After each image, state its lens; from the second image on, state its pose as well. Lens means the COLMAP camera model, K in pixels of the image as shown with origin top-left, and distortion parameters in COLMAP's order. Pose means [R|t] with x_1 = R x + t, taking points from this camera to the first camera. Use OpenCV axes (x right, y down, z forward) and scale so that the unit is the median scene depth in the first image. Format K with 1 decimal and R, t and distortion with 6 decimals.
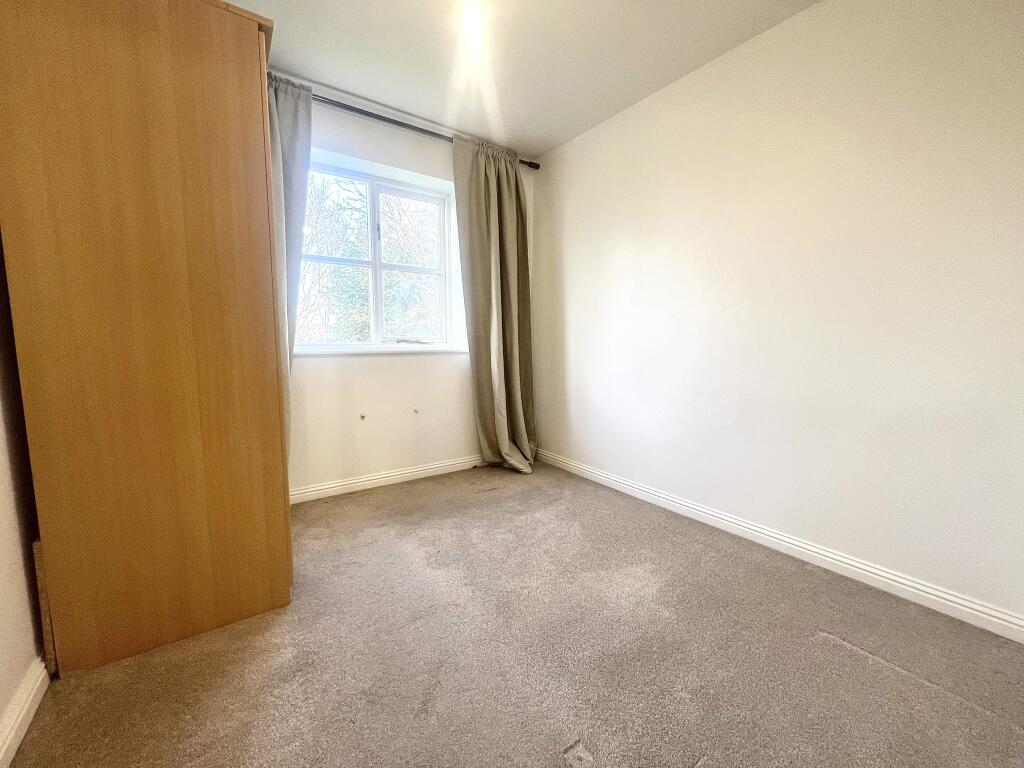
lens RADIAL K [[418.7, 0, 514.0], [0, 418.7, 383.5], [0, 0, 1]] dist [-0.000346, 0.000050]
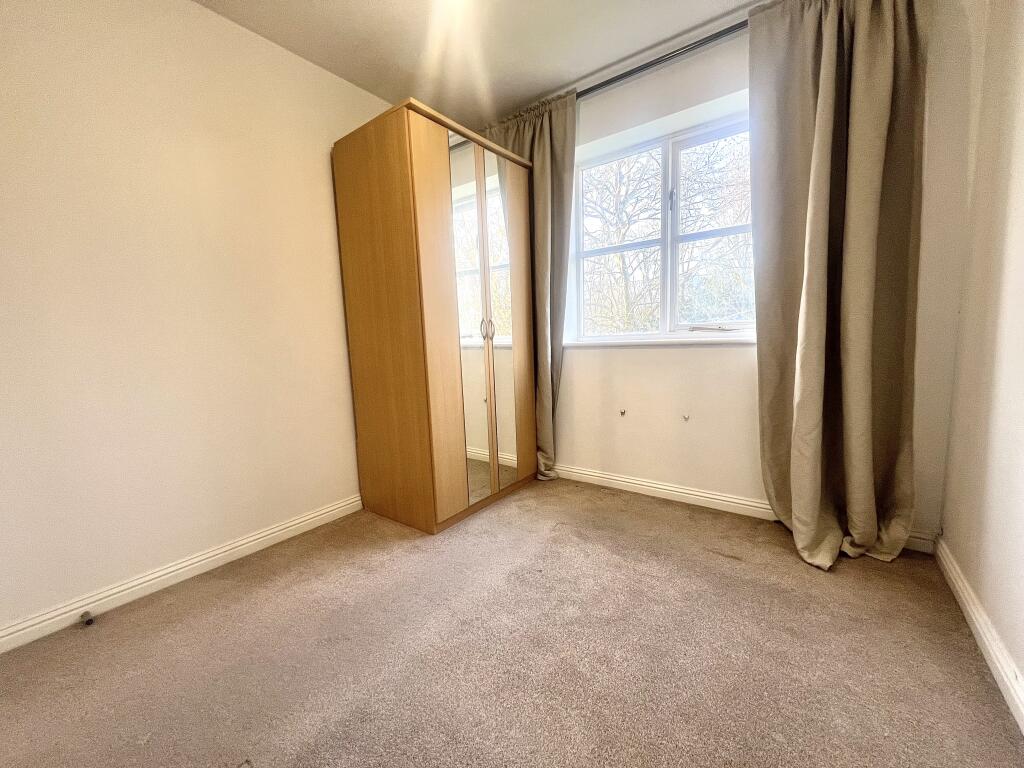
lens RADIAL K [[418.7, 0, 513.8], [0, 418.7, 382.7], [0, 0, 1]] dist [-0.000346, 0.000050]
pose [[0.290173, 0.094192, -0.952327, 0.470094], [-0.059718, 0.994987, 0.080215, -0.049450], [0.955109, 0.033594, 0.294343, 0.512606]]
